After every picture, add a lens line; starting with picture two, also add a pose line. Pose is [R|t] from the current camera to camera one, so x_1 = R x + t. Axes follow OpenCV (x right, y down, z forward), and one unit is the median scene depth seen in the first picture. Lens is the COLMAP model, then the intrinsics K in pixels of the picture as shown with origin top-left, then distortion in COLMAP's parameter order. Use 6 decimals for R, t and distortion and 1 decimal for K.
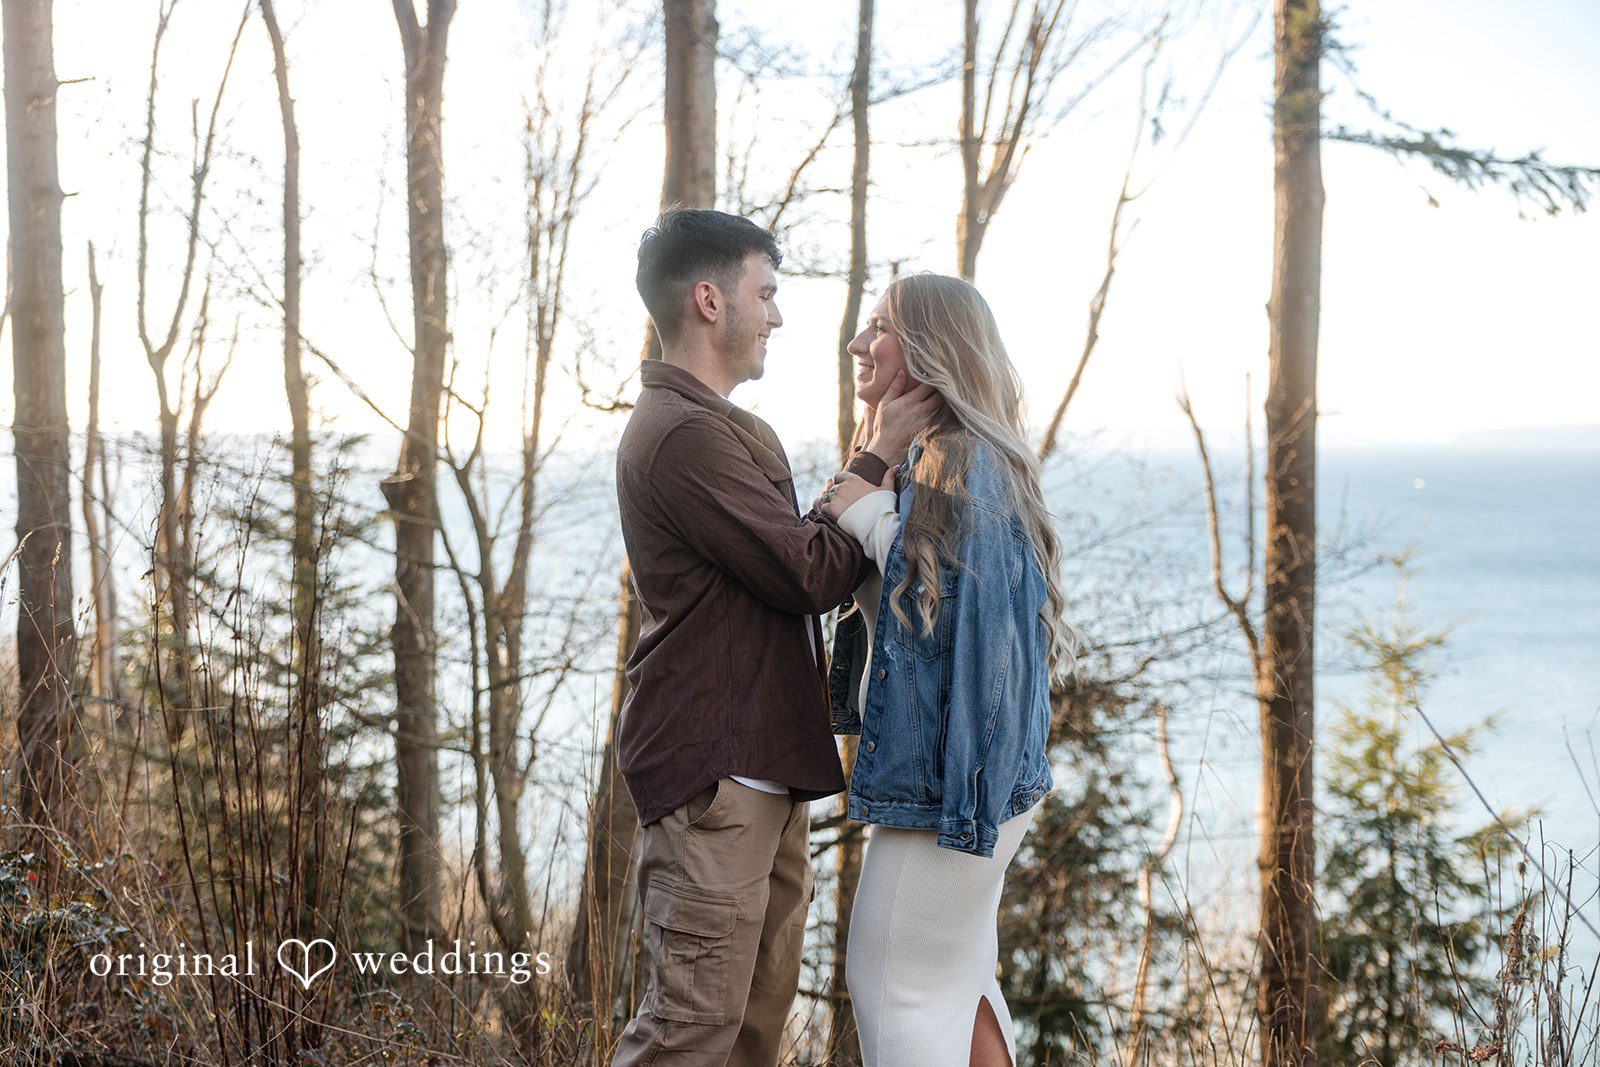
lens RADIAL K [[3915.3, 0, 800.0], [0, 3915.3, 533.5], [0, 0, 1]] dist [-0.033611, -0.208014]
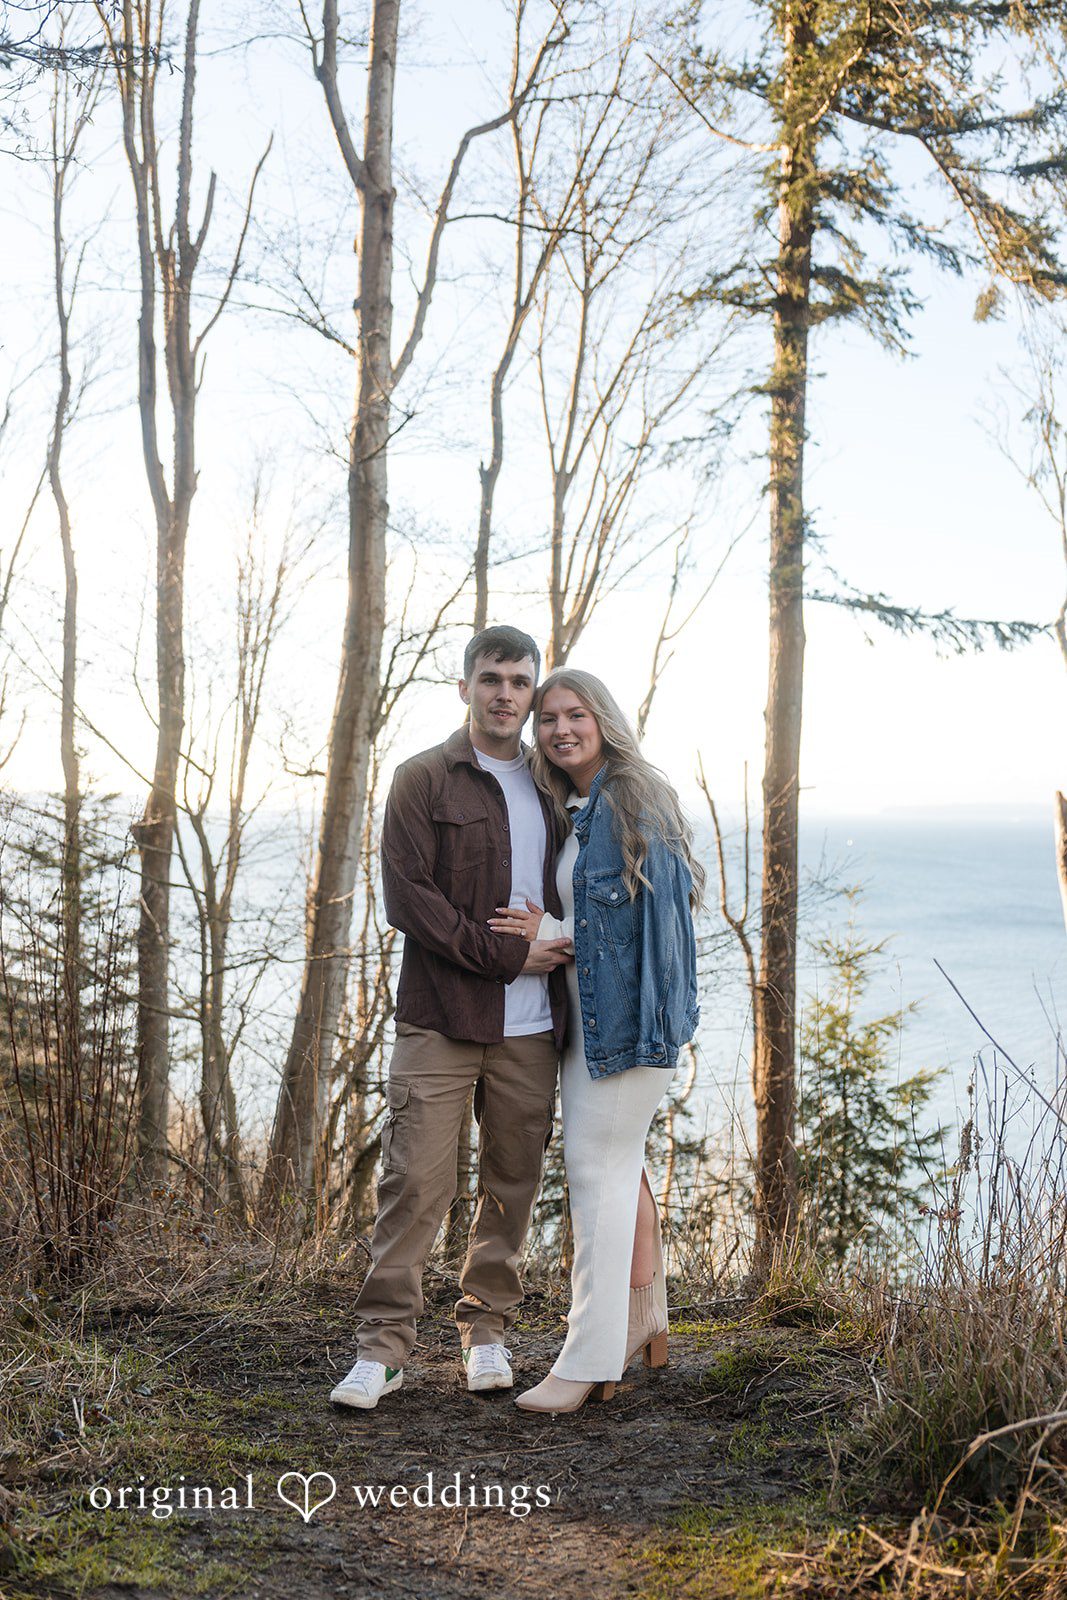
lens RADIAL K [[3915.3, 0, 533.5], [0, 3915.3, 800.0], [0, 0, 1]] dist [-0.033611, -0.208014]
pose [[0.986379, 0.024090, 0.162715, -0.195103], [-0.007934, 0.995034, -0.099217, 0.115721], [-0.164297, 0.096574, 0.981672, -0.391876]]
